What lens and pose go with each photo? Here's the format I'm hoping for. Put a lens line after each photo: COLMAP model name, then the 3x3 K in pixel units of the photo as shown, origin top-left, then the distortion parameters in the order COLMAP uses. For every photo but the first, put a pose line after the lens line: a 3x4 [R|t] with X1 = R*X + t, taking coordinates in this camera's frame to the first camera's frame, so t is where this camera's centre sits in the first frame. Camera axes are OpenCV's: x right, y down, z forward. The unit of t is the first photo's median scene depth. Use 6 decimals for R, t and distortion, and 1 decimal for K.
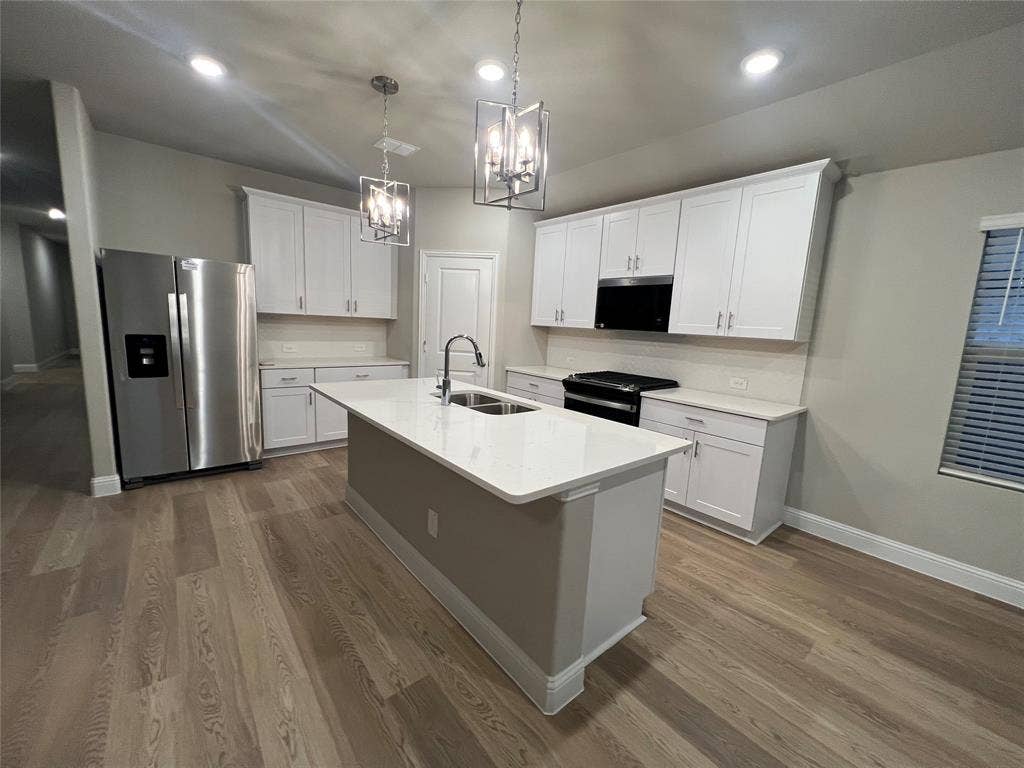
lens RADIAL K [[409.3, 0, 513.6], [0, 409.3, 384.8], [0, 0, 1]] dist [-0.002409, 0.000323]
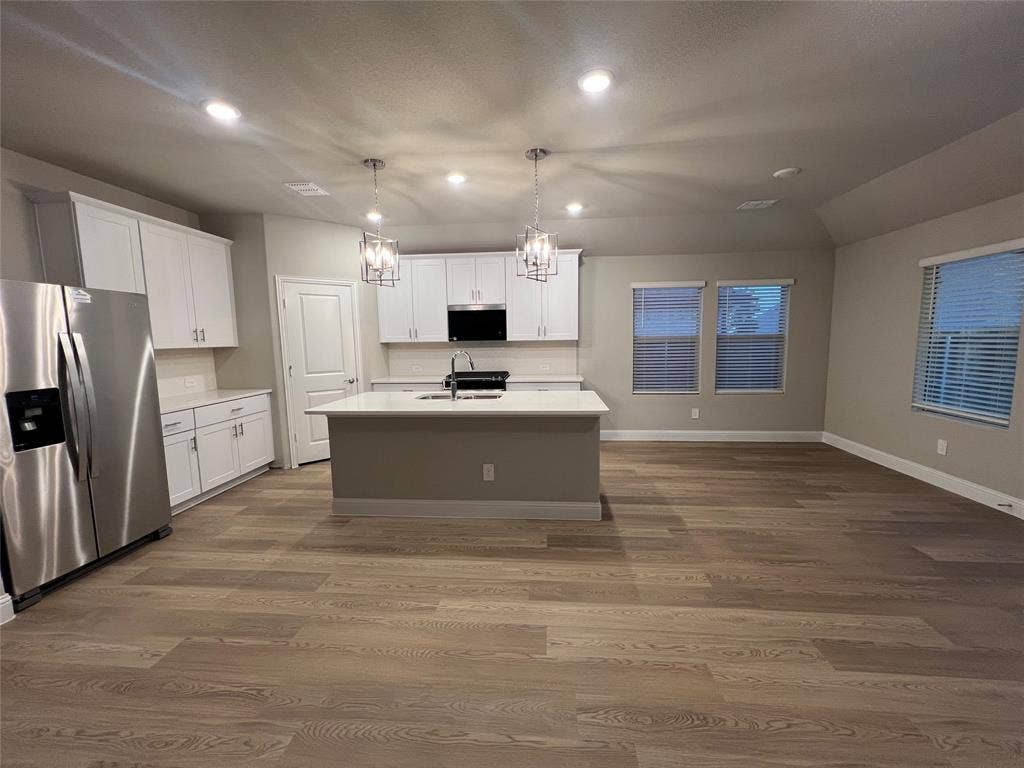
lens RADIAL K [[409.3, 0, 513.6], [0, 409.3, 384.8], [0, 0, 1]] dist [-0.002409, 0.000323]
pose [[0.706127, -0.142456, 0.693607, -0.811065], [0.157413, 0.986623, 0.042383, -0.026816], [-0.690367, 0.079255, 0.719105, -0.141083]]
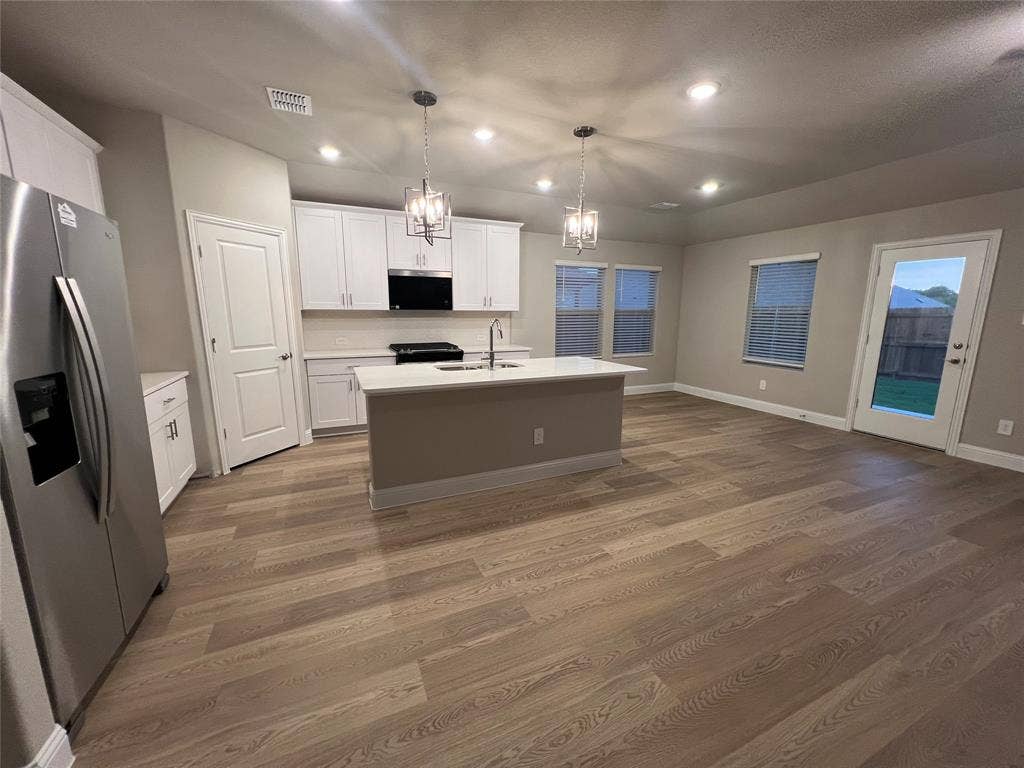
lens RADIAL K [[409.3, 0, 513.6], [0, 409.3, 384.8], [0, 0, 1]] dist [-0.002409, 0.000323]
pose [[0.273006, -0.221085, 0.936263, -1.184422], [0.153574, 0.970769, 0.184453, -0.119723], [-0.949675, 0.093429, 0.298979, 0.416905]]
